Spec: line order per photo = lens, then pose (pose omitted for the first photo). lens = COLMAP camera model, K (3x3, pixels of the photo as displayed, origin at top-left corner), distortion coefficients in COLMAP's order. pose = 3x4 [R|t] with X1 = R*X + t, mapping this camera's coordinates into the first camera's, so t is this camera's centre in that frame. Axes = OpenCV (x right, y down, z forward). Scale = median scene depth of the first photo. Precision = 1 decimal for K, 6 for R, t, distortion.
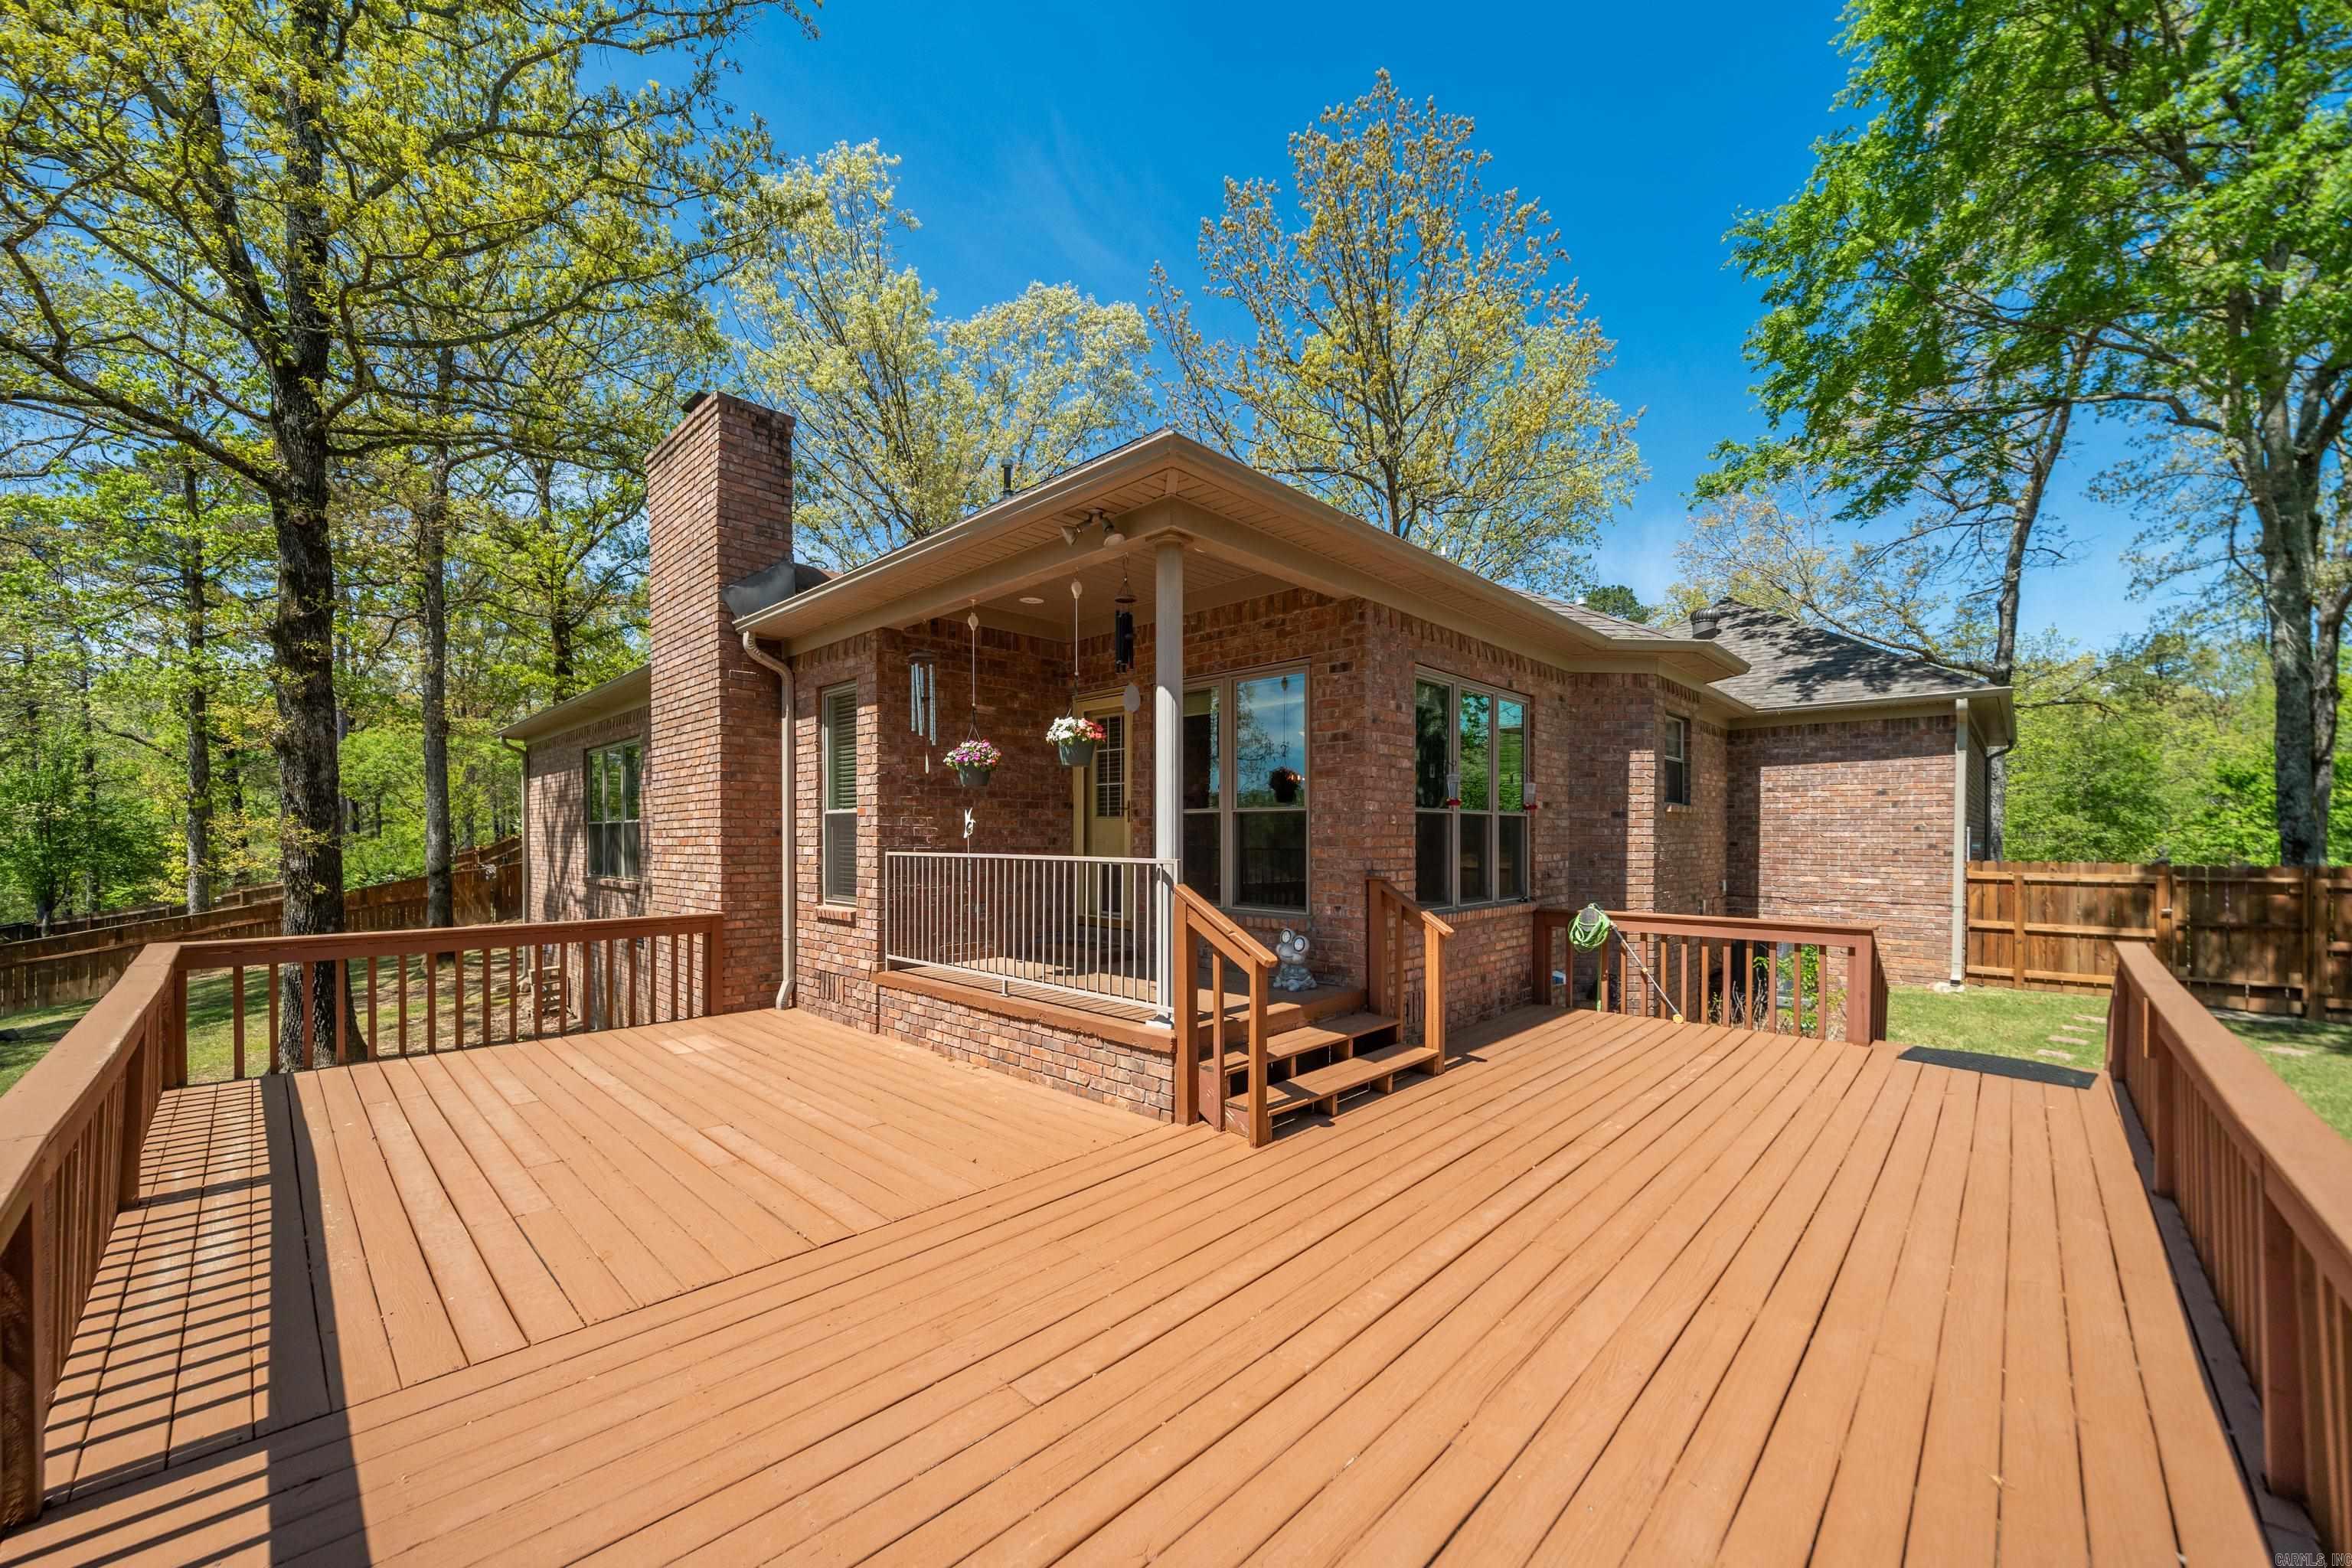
lens RADIAL K [[881.2, 0, 1215.5], [0, 881.2, 842.3], [0, 0, 1]] dist [-0.006617, 0.000070]
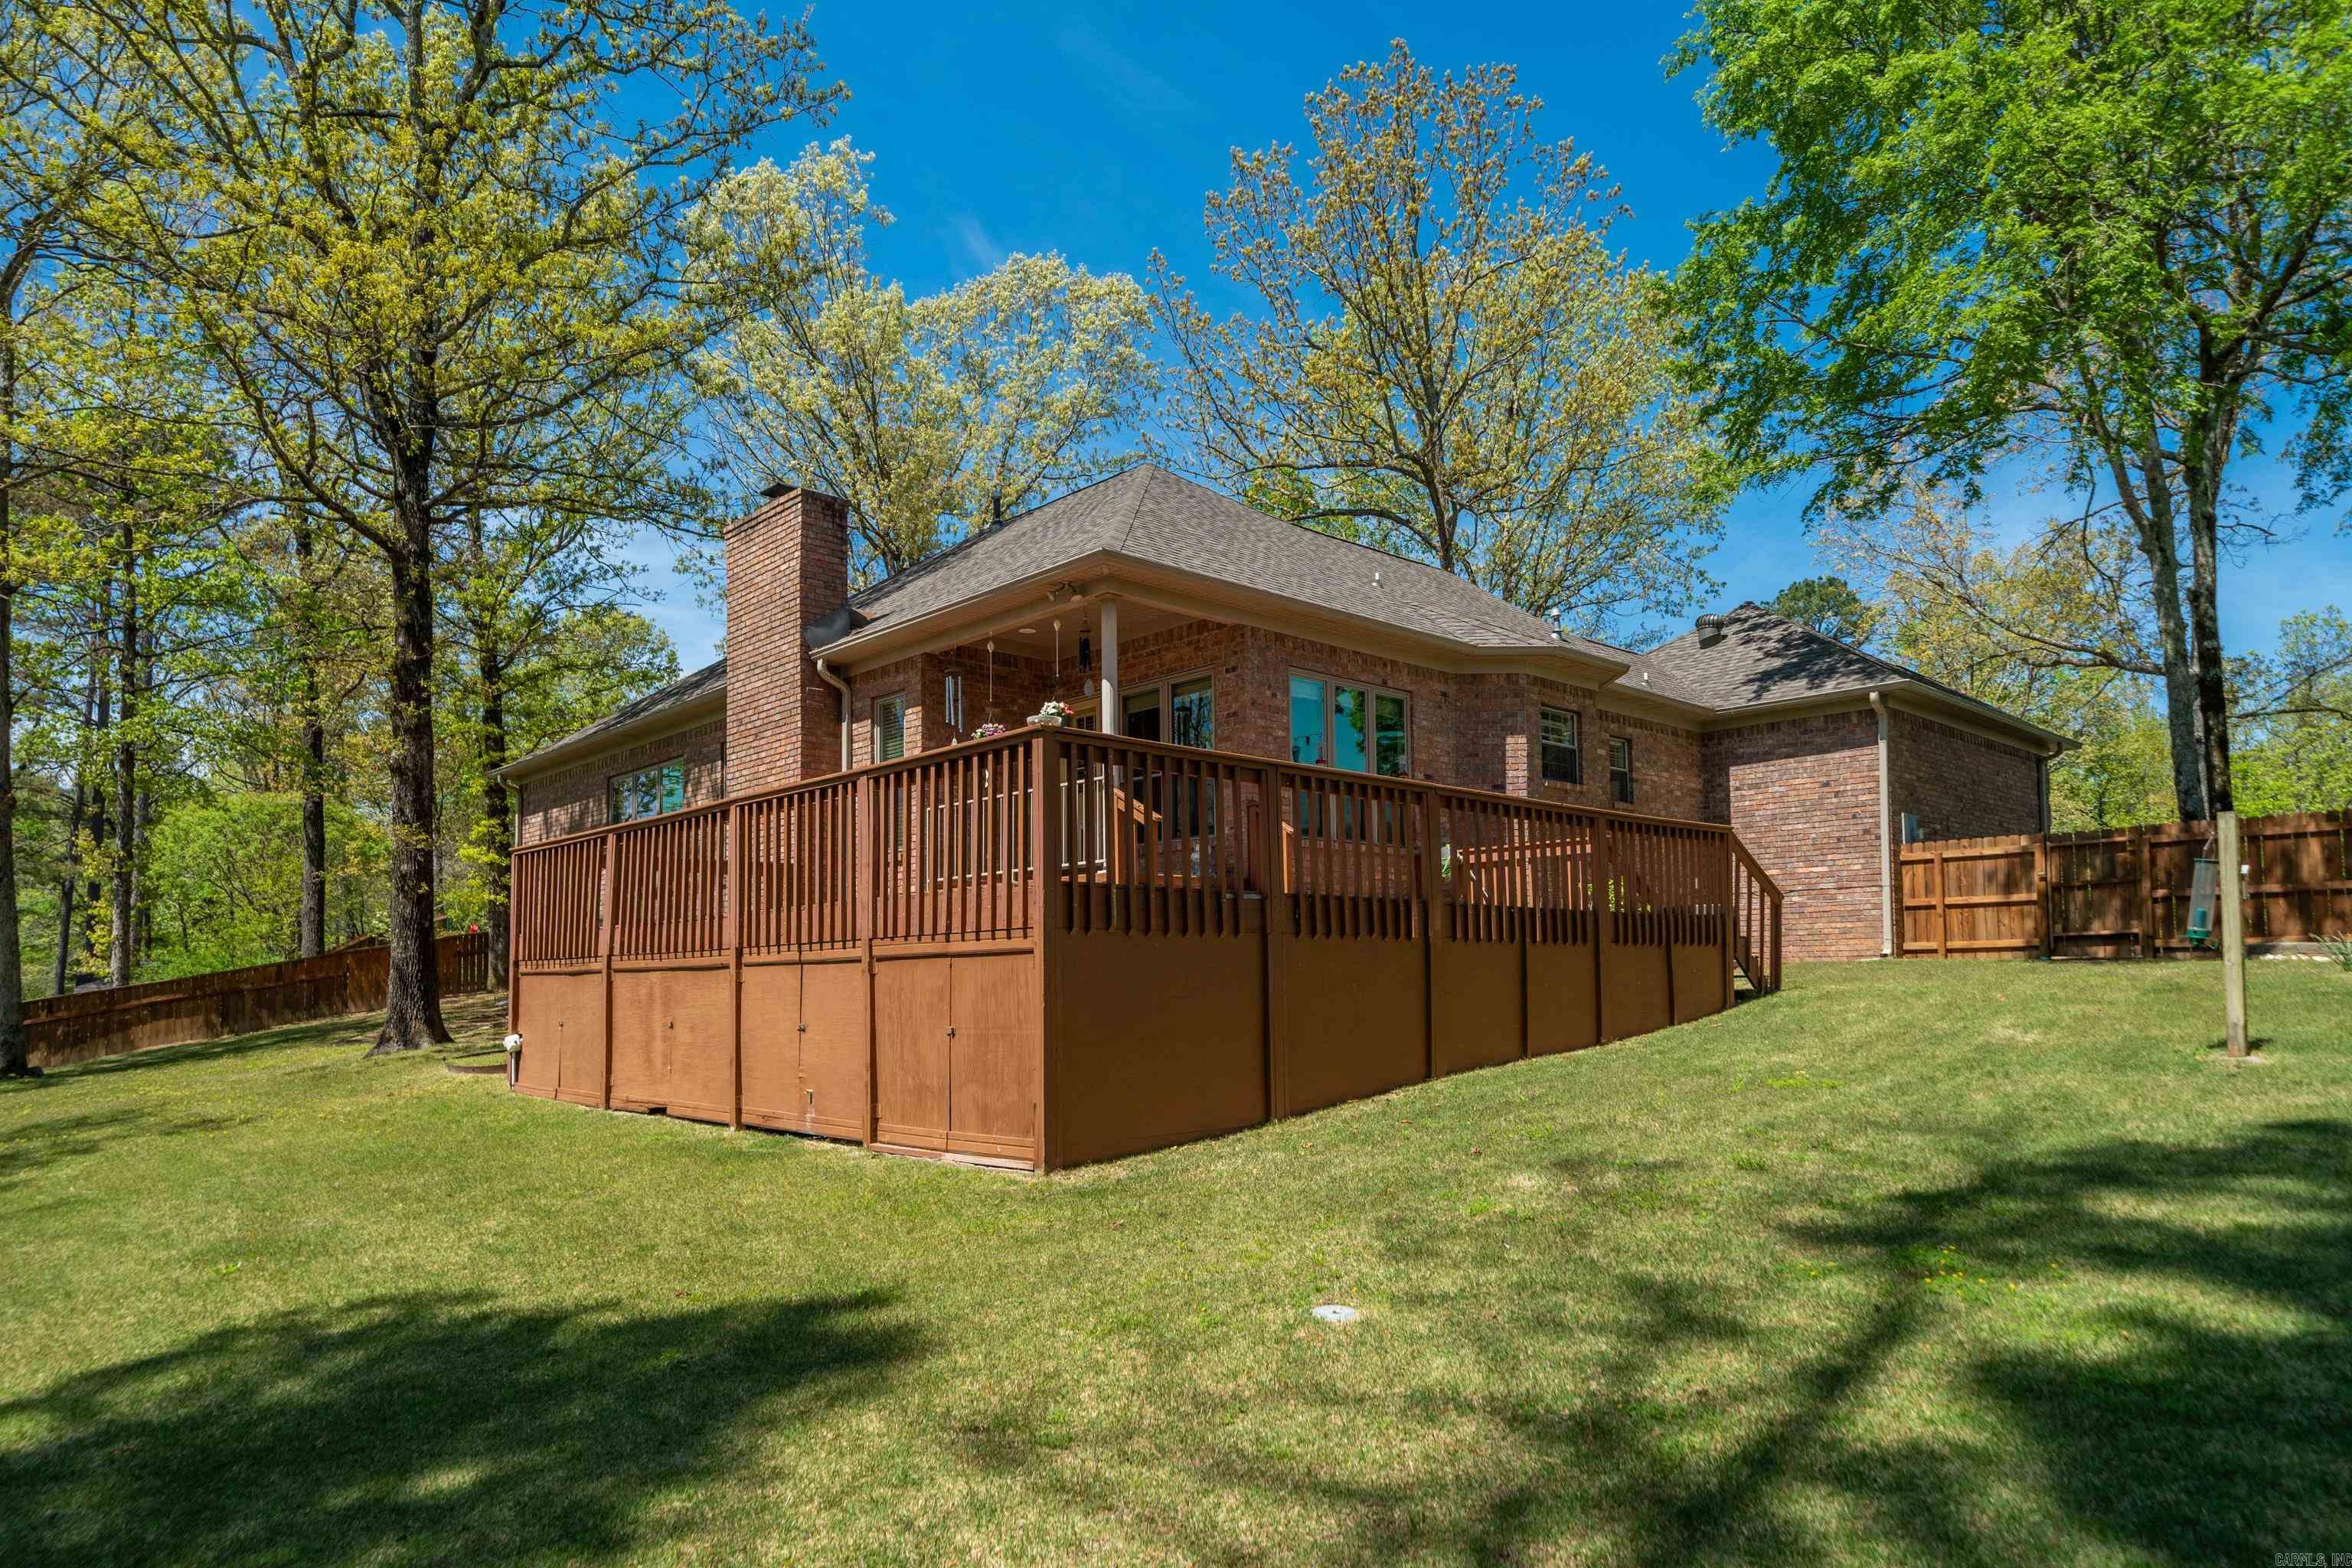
lens RADIAL K [[1439.3, 0, 1202.8], [0, 1439.3, 907.7], [0, 0, 1]] dist [-0.004998, 0.009146]
pose [[0.997456, -0.016534, -0.069336, 0.147502], [0.011946, 0.997744, -0.066068, 0.213668], [0.070272, 0.065072, 0.995403, -0.823181]]
